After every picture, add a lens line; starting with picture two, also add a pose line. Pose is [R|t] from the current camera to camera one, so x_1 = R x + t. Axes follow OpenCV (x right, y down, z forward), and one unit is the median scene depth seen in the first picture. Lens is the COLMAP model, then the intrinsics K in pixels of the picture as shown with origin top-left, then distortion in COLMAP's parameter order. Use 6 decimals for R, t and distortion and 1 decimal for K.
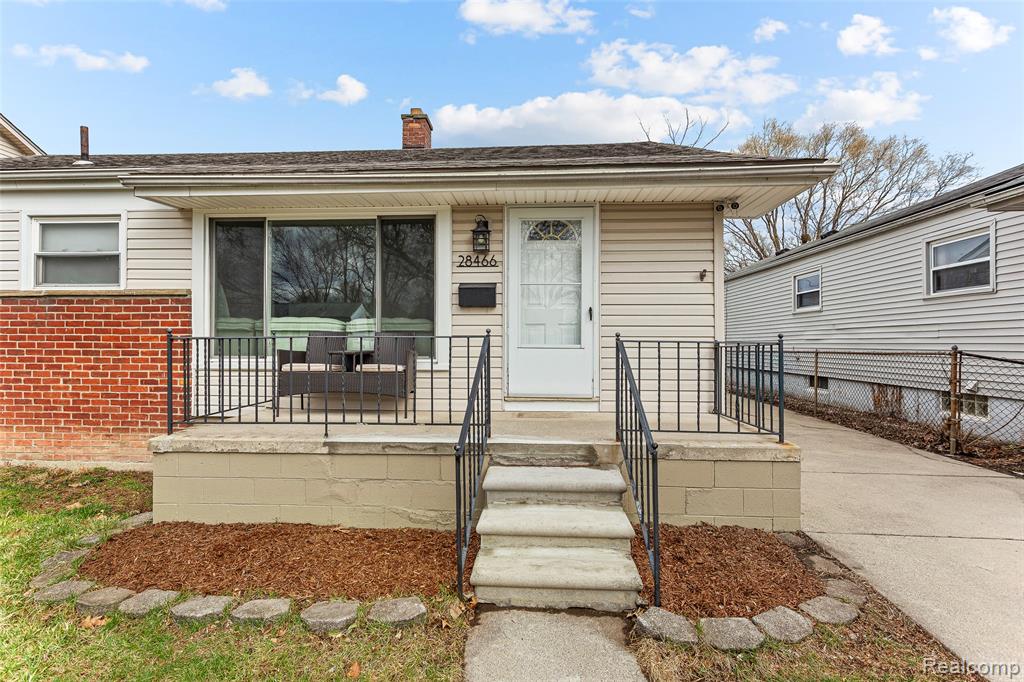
lens RADIAL K [[505.2, 0, 508.8], [0, 505.2, 339.4], [0, 0, 1]] dist [0.004939, 0.000958]
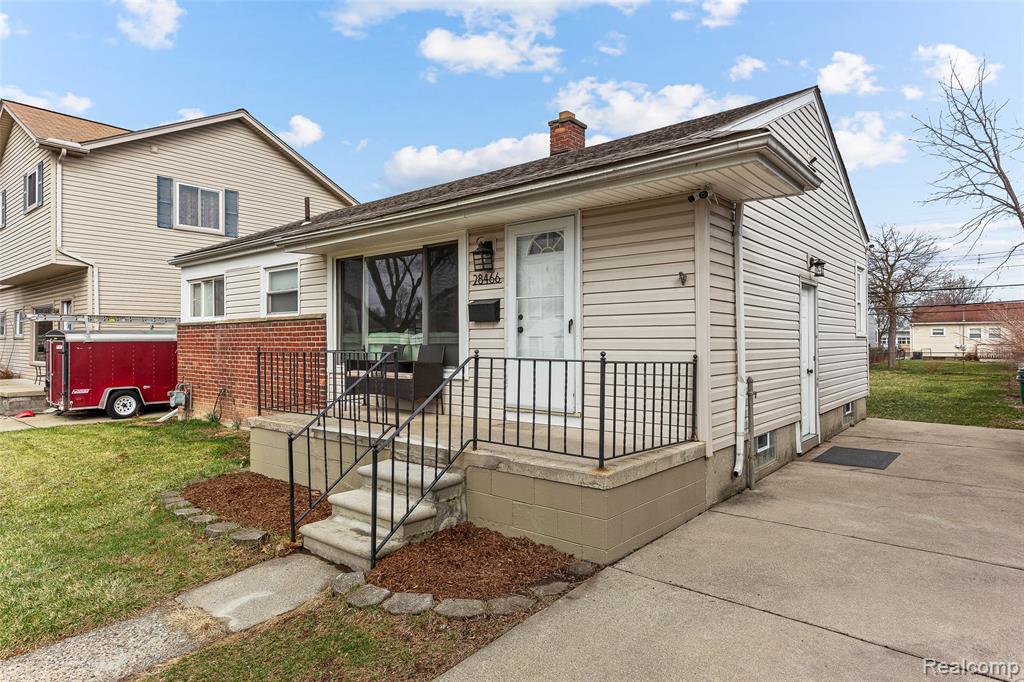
lens RADIAL K [[596.9, 0, 505.2], [0, 596.9, 337.1], [0, 0, 1]] dist [0.006925, -0.001182]
pose [[0.801488, -0.010543, -0.597918, 0.712117], [0.007265, 0.999942, -0.007893, -0.020515], [0.597967, 0.001982, 0.801518, 0.008044]]
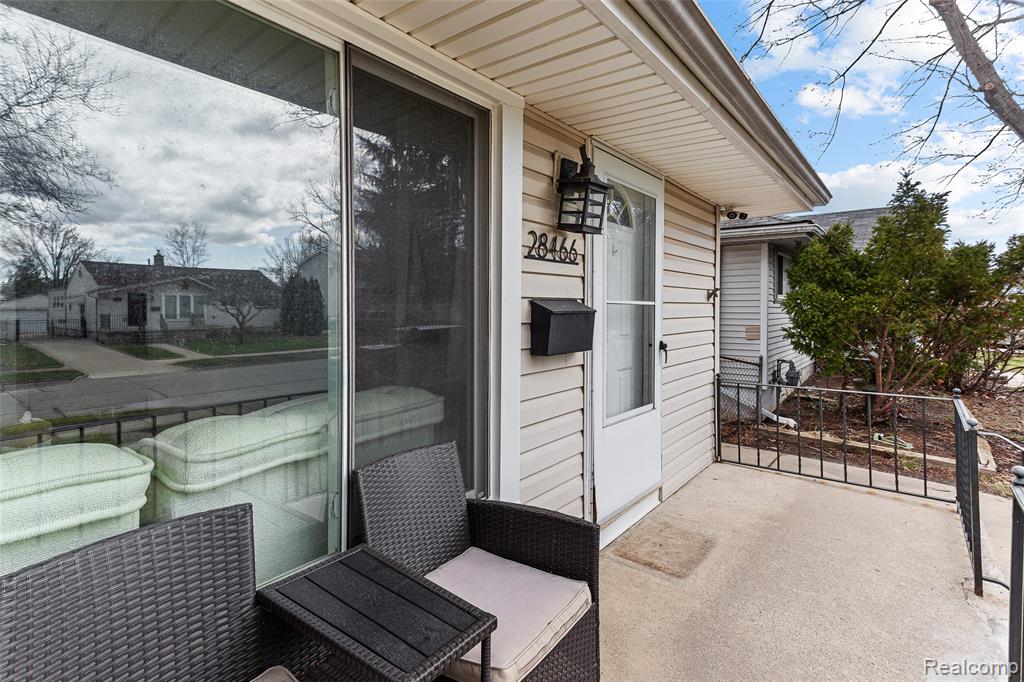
lens RADIAL K [[509.9, 0, 511.5], [0, 509.9, 303.2], [0, 0, 1]] dist [0.005806, 0.000221]
pose [[0.570965, 0.006439, 0.820949, -0.440243], [-0.013736, 0.999904, 0.001711, -0.105352], [-0.820859, -0.012253, 0.570999, 0.759830]]
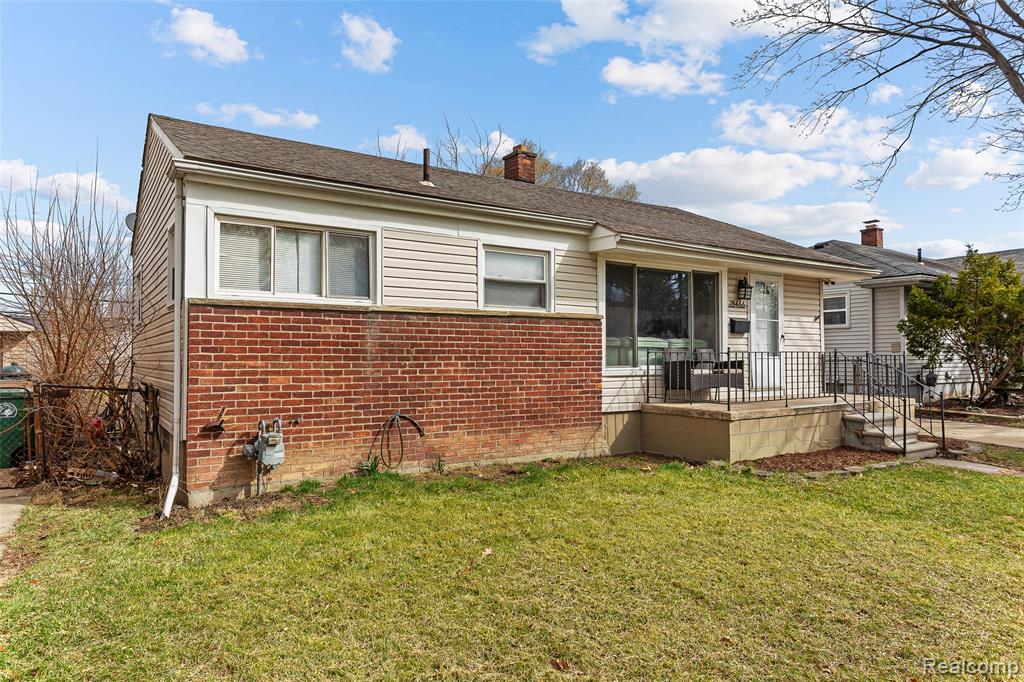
lens RADIAL K [[651.1, 0, 507.9], [0, 651.1, 341.4], [0, 0, 1]] dist [0.007965, -0.002046]
pose [[0.797001, 0.011419, 0.603870, -1.838793], [-0.001051, 0.999846, -0.017520, -0.001227], [-0.603977, 0.013329, 0.796890, -0.194297]]
